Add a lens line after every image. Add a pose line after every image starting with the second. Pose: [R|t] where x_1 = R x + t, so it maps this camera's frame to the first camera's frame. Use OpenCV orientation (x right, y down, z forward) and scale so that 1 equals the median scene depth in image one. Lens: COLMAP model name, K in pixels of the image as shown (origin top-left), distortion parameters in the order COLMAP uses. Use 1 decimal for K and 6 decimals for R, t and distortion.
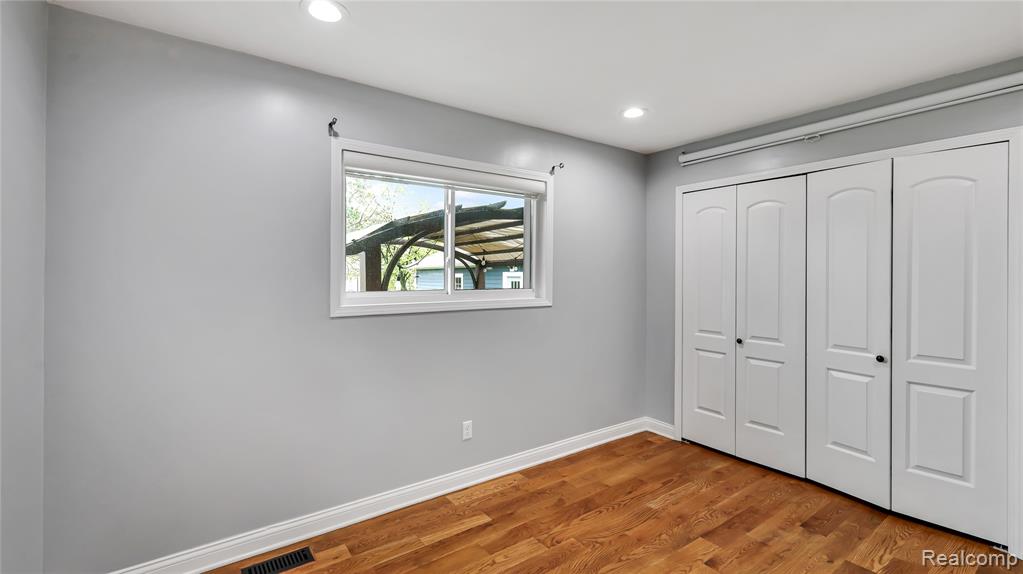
lens RADIAL K [[450.6, 0, 512.1], [0, 450.6, 278.3], [0, 0, 1]] dist [0.021554, 0.000519]
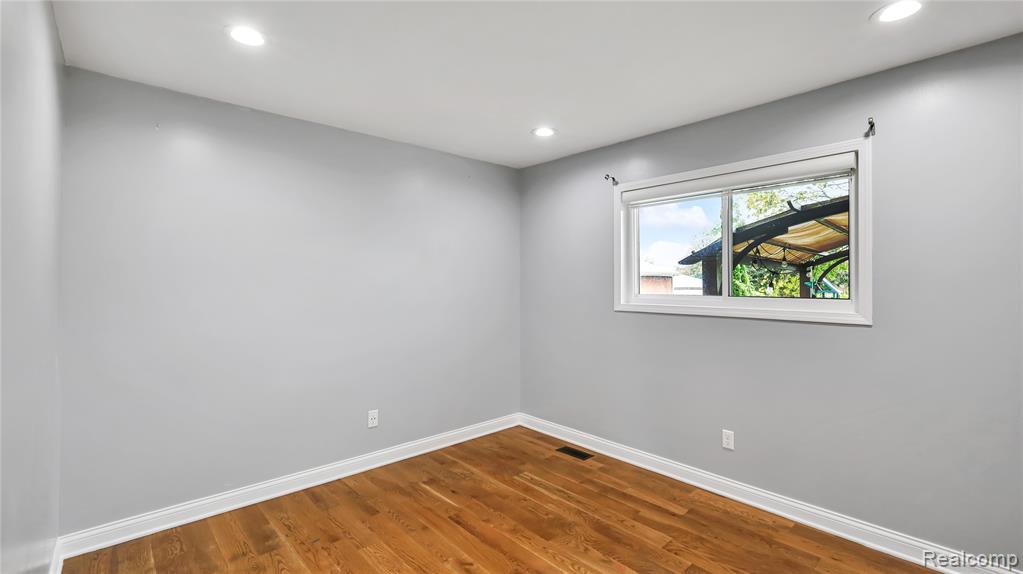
lens RADIAL K [[450.6, 0, 514.6], [0, 450.6, 281.6], [0, 0, 1]] dist [0.021554, 0.000519]
pose [[0.120362, 0.001375, -0.992729, 0.911919], [-0.004696, 0.999989, 0.000816, -0.005602], [0.992719, 0.004564, 0.120367, 0.467628]]
